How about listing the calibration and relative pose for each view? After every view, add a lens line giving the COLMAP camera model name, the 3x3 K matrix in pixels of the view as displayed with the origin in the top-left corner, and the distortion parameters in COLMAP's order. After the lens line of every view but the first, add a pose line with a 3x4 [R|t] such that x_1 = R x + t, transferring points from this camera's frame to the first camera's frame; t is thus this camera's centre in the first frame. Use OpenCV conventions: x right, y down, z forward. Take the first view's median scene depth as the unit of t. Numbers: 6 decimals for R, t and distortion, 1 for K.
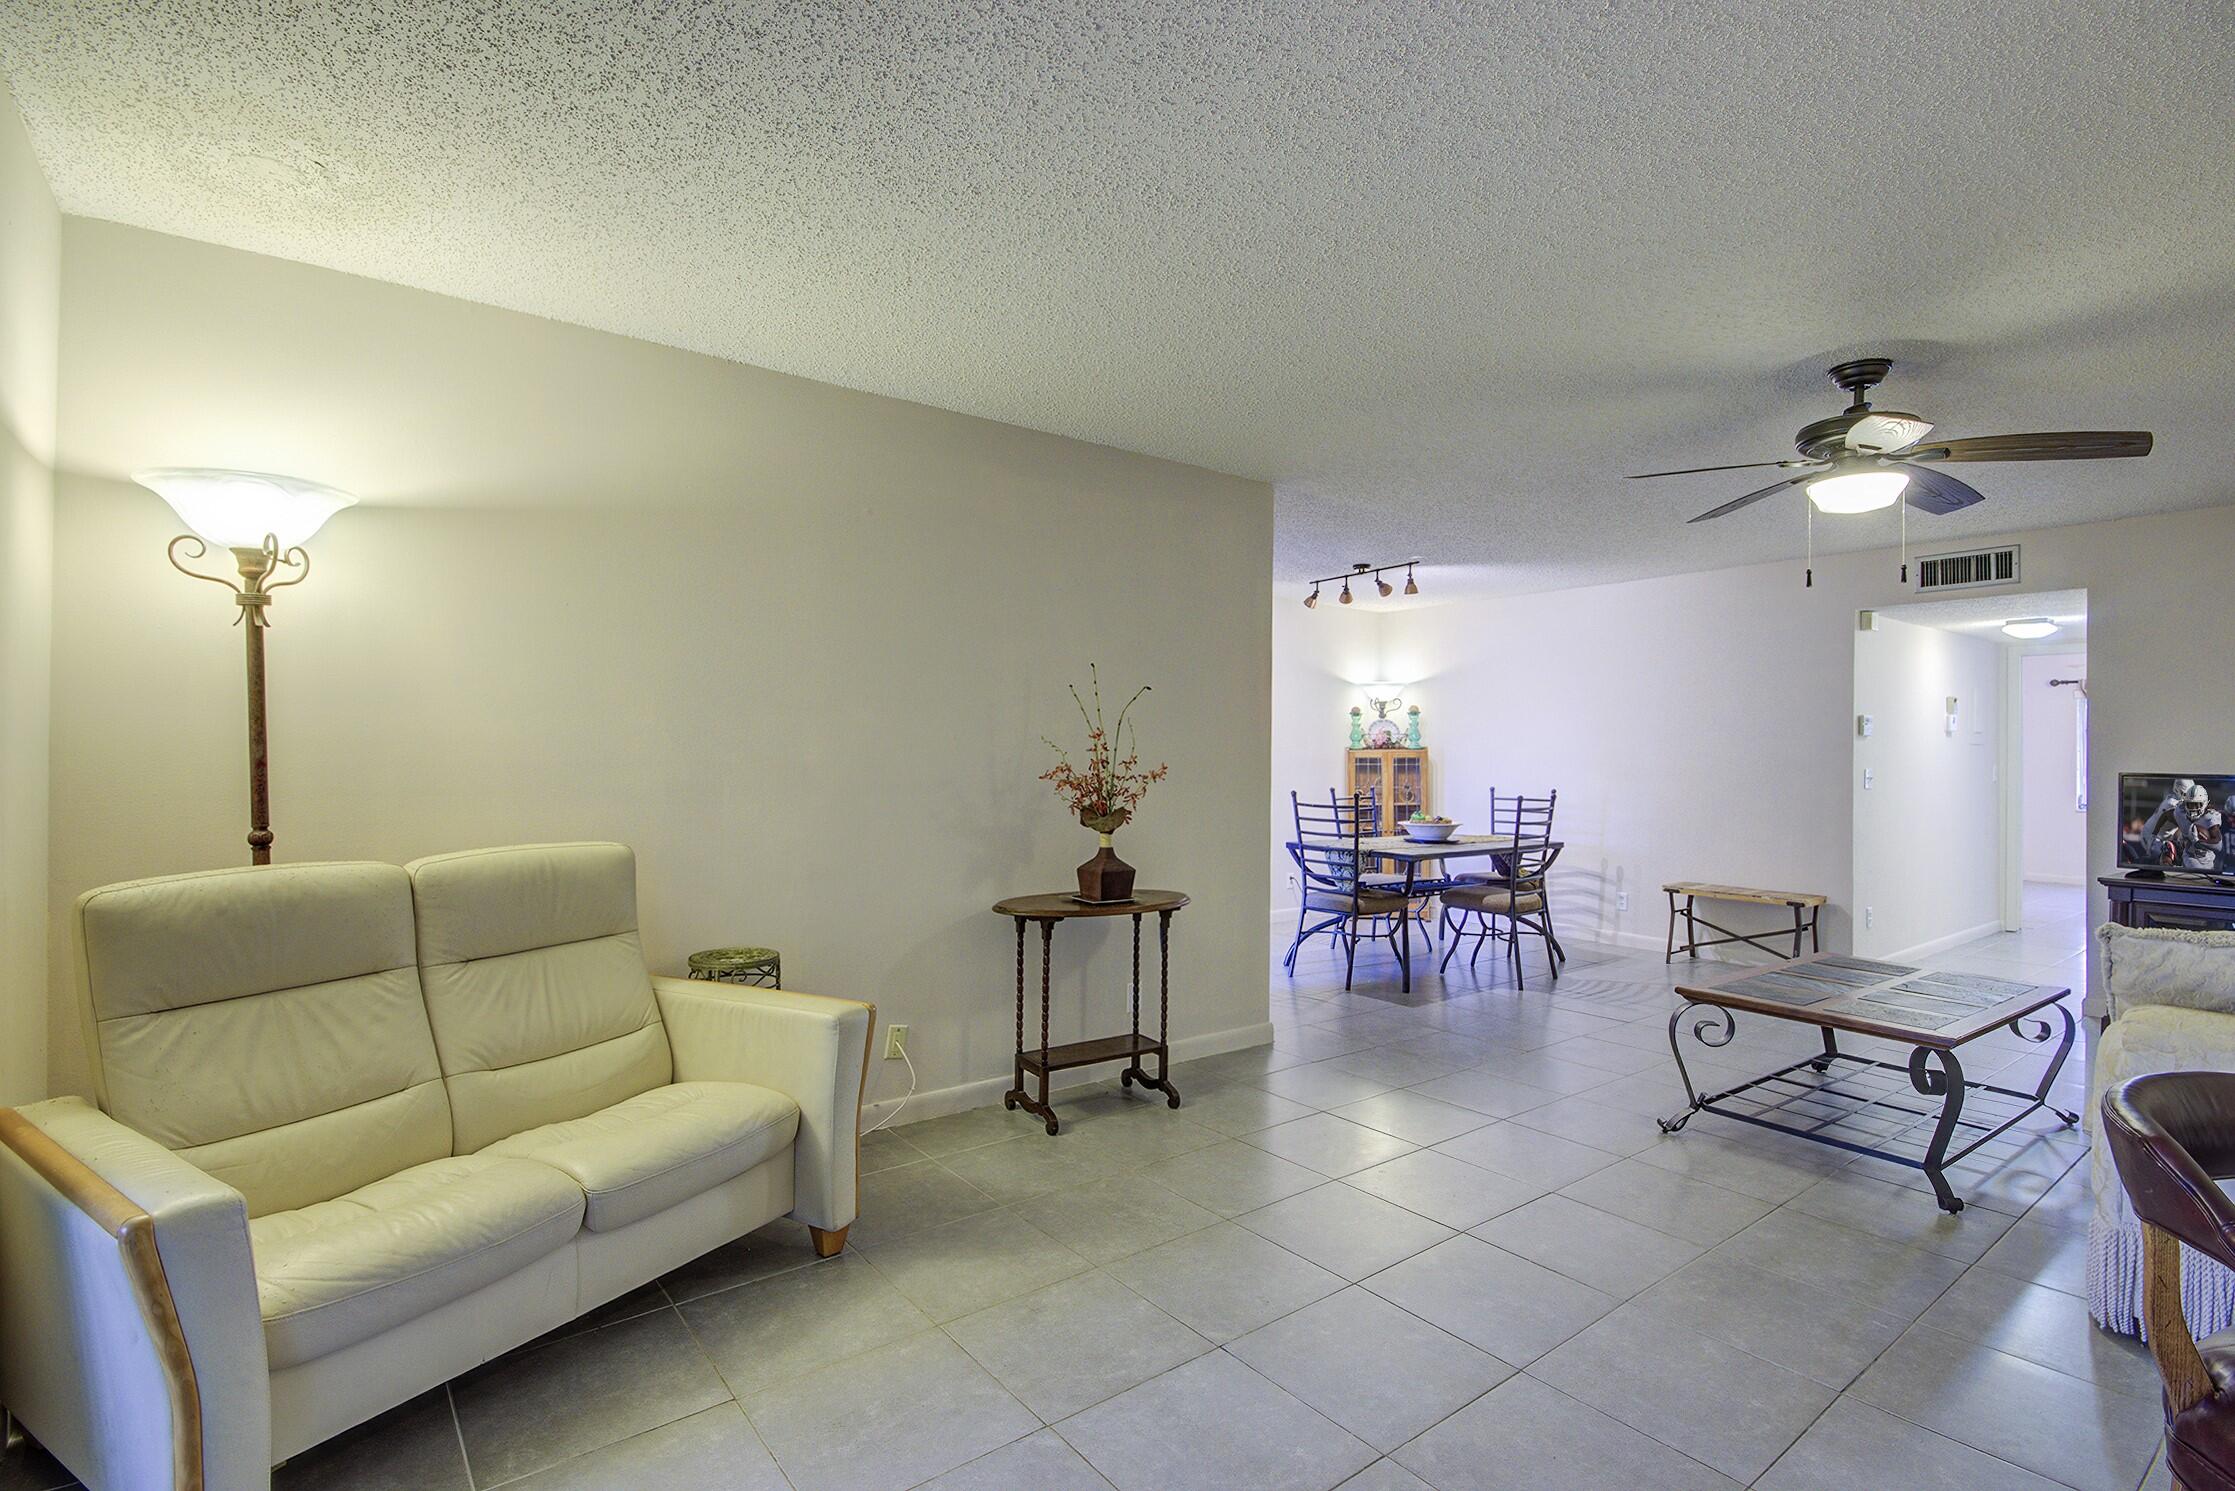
lens RADIAL K [[1047.9, 0, 1125.6], [0, 1047.9, 765.5], [0, 0, 1]] dist [-0.008746, -0.000618]
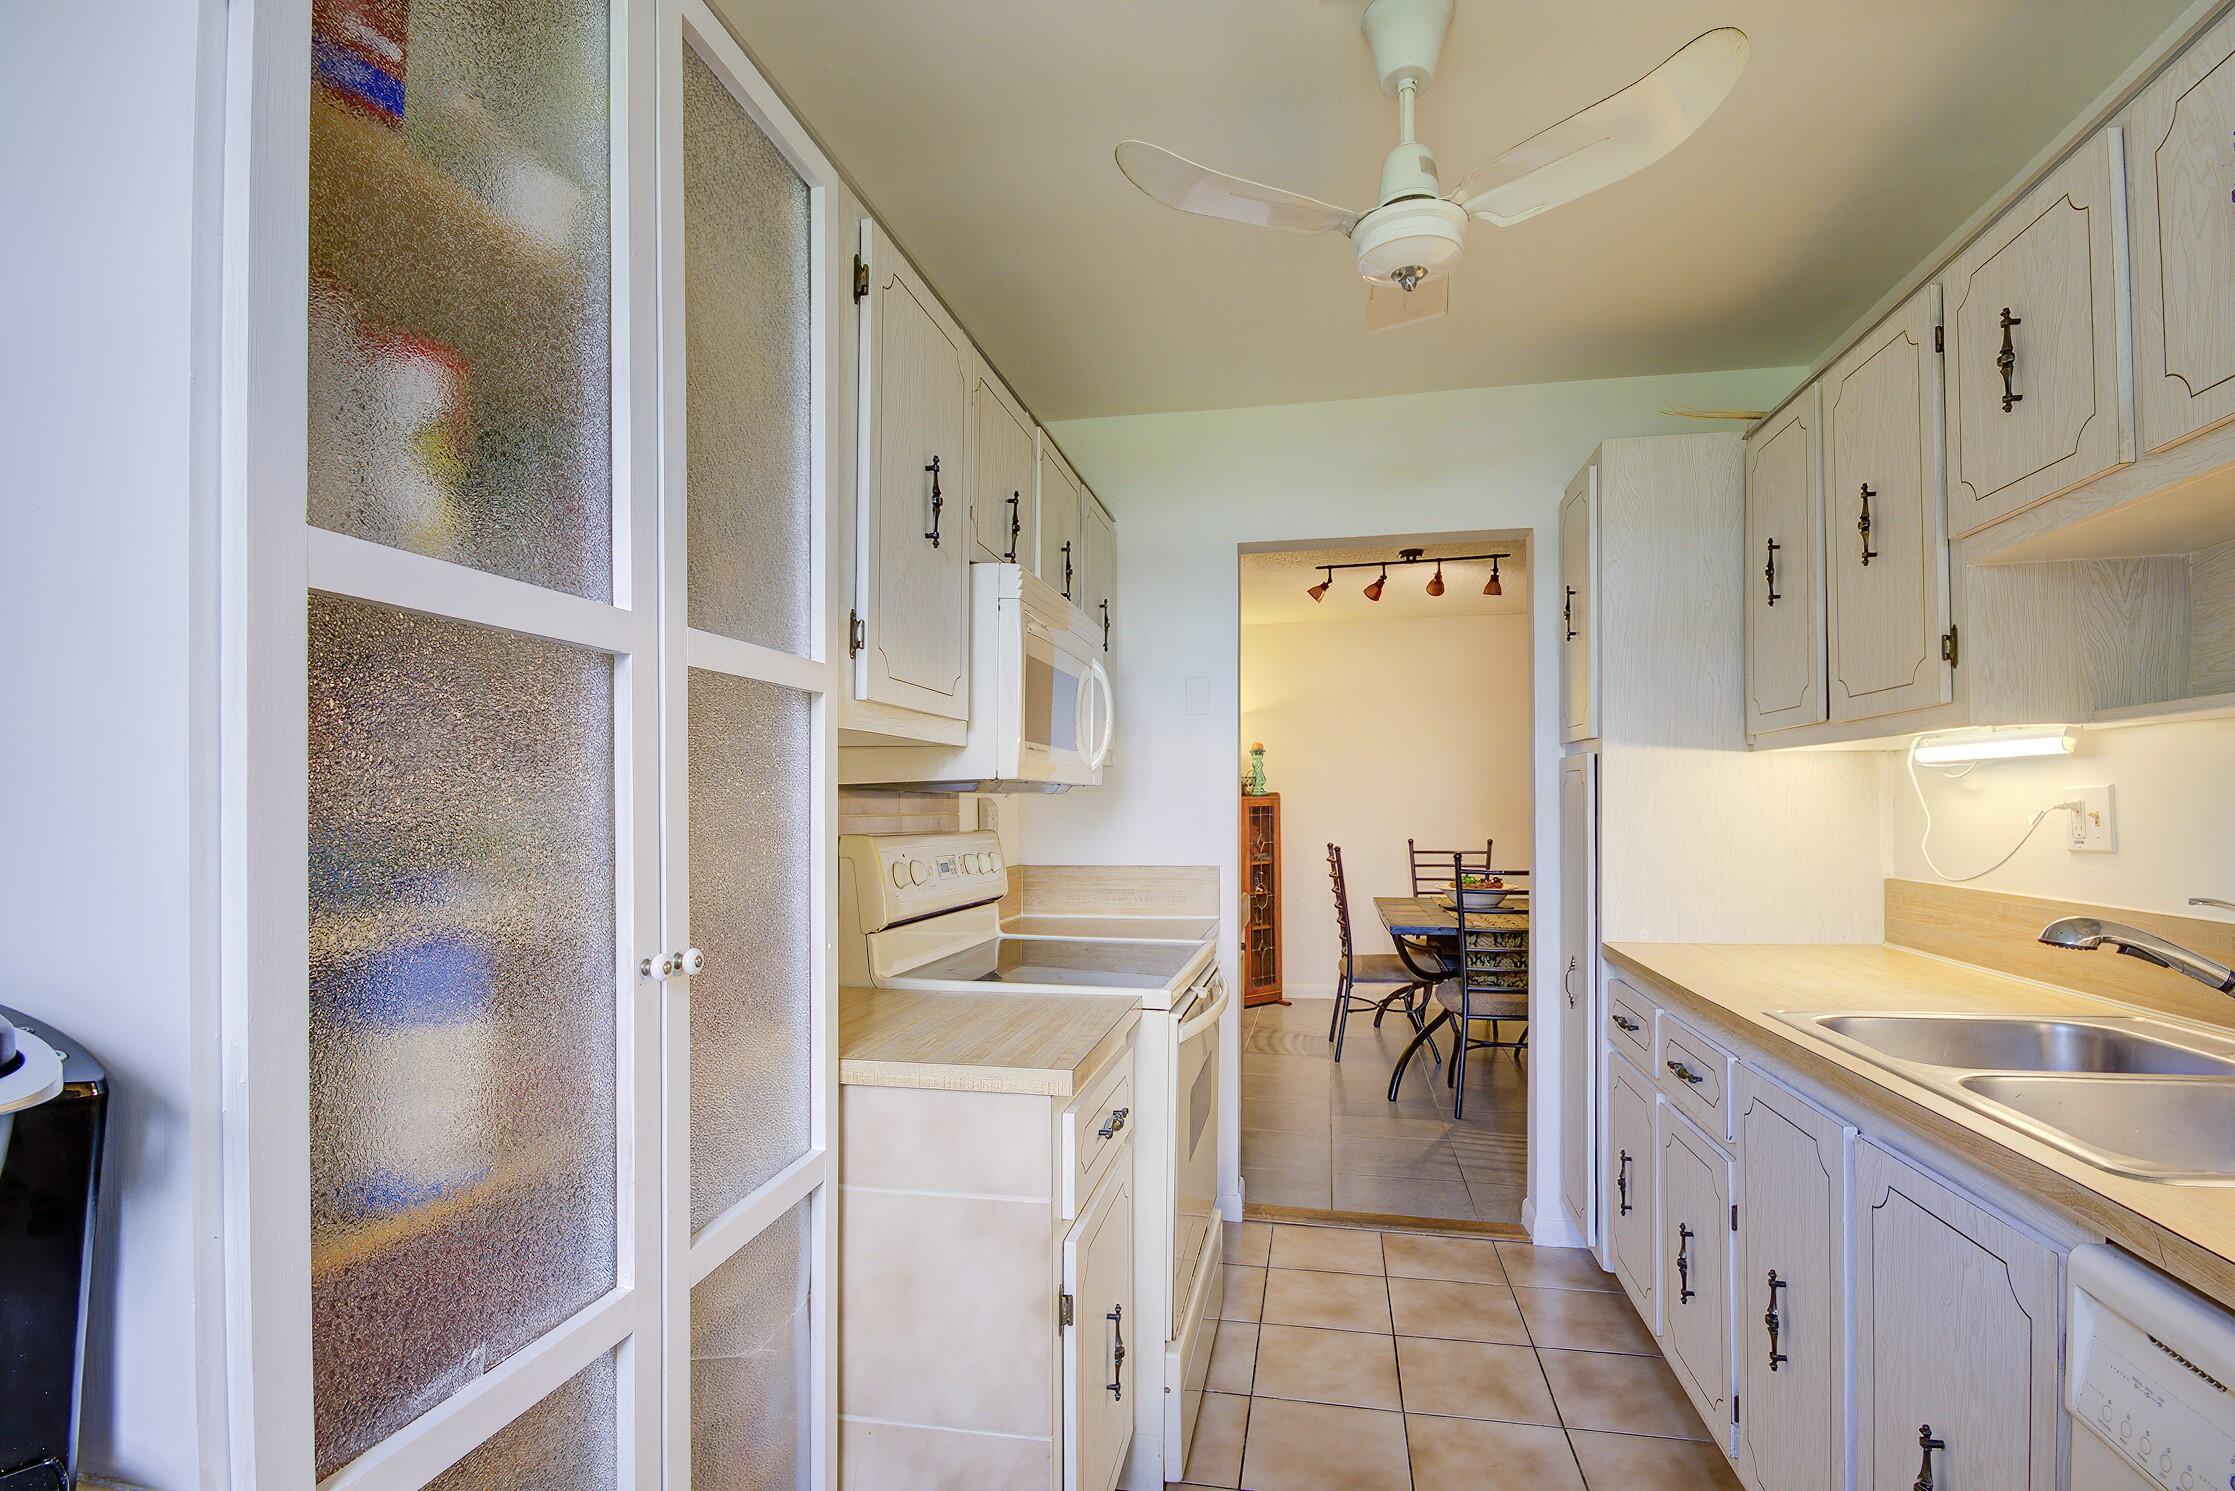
lens RADIAL K [[1047.9, 0, 1125.6], [0, 1047.9, 765.5], [0, 0, 1]] dist [-0.008746, -0.000618]
pose [[0.753241, 0.013639, 0.657603, -0.459975], [0.017821, 0.998995, -0.041132, -0.009576], [-0.657503, 0.042702, 0.752241, 0.617681]]
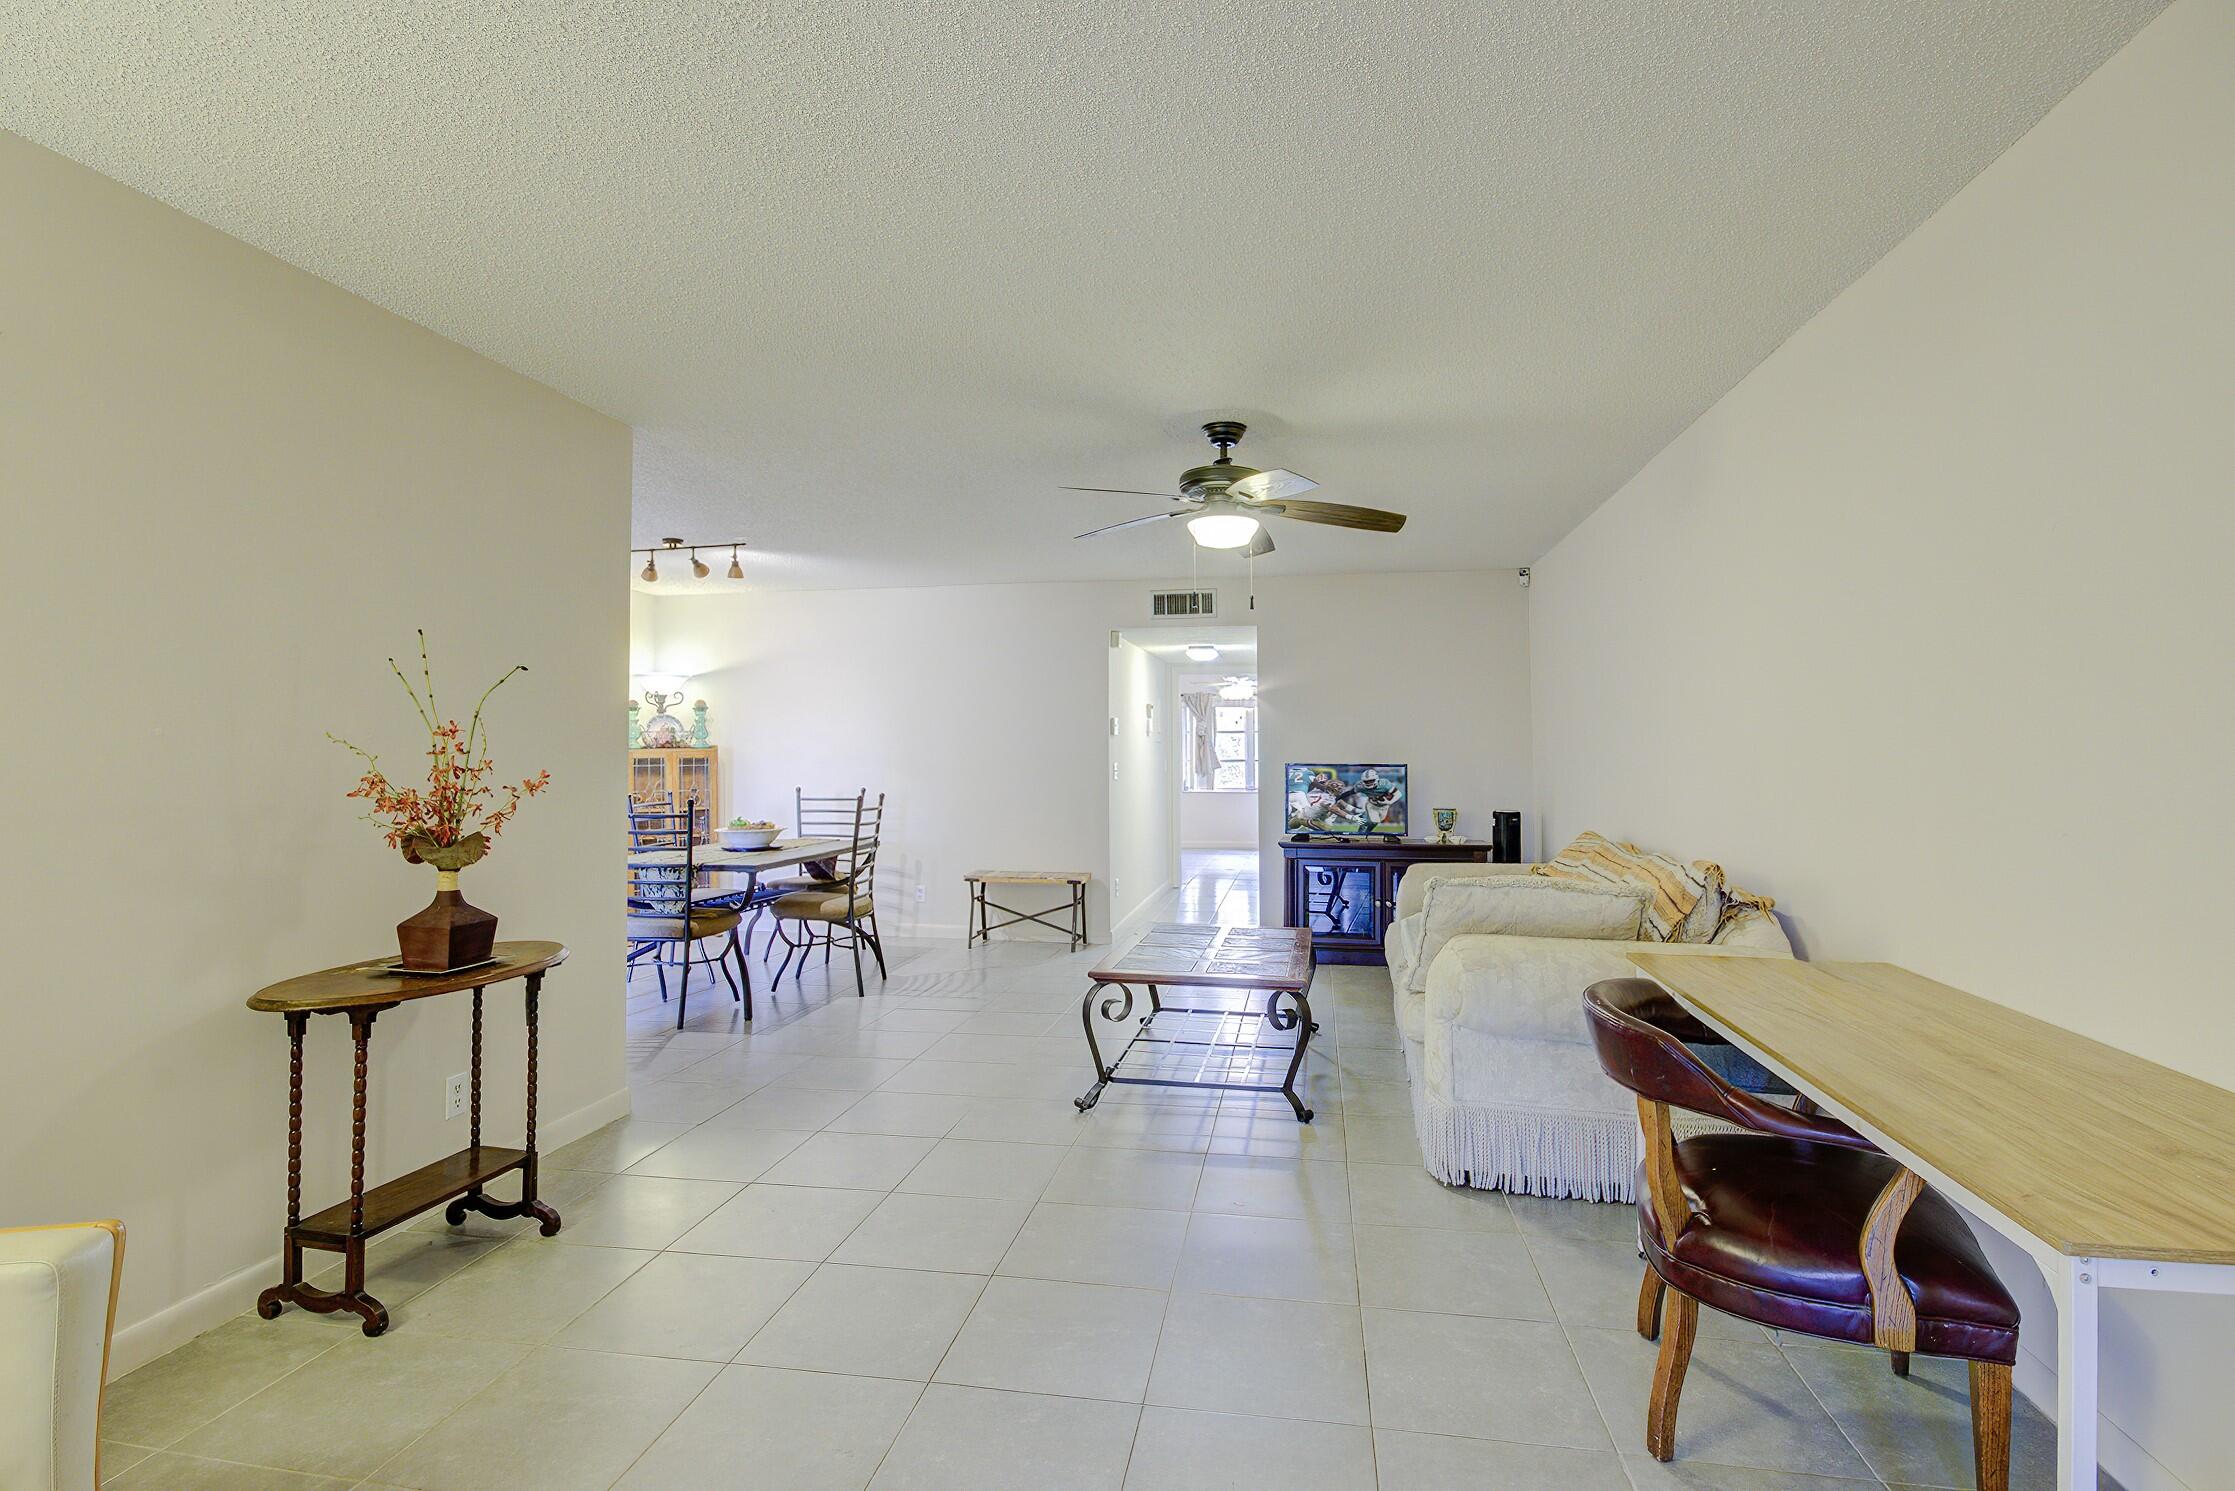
lens RADIAL K [[1055.7, 0, 1129.4], [0, 1055.7, 725.9], [0, 0, 1]] dist [-0.006500, -0.000416]
pose [[0.734219, 0.009277, 0.678849, -0.100297], [0.014972, 0.999442, -0.029850, -0.002893], [-0.678748, 0.032080, 0.733671, 0.101747]]
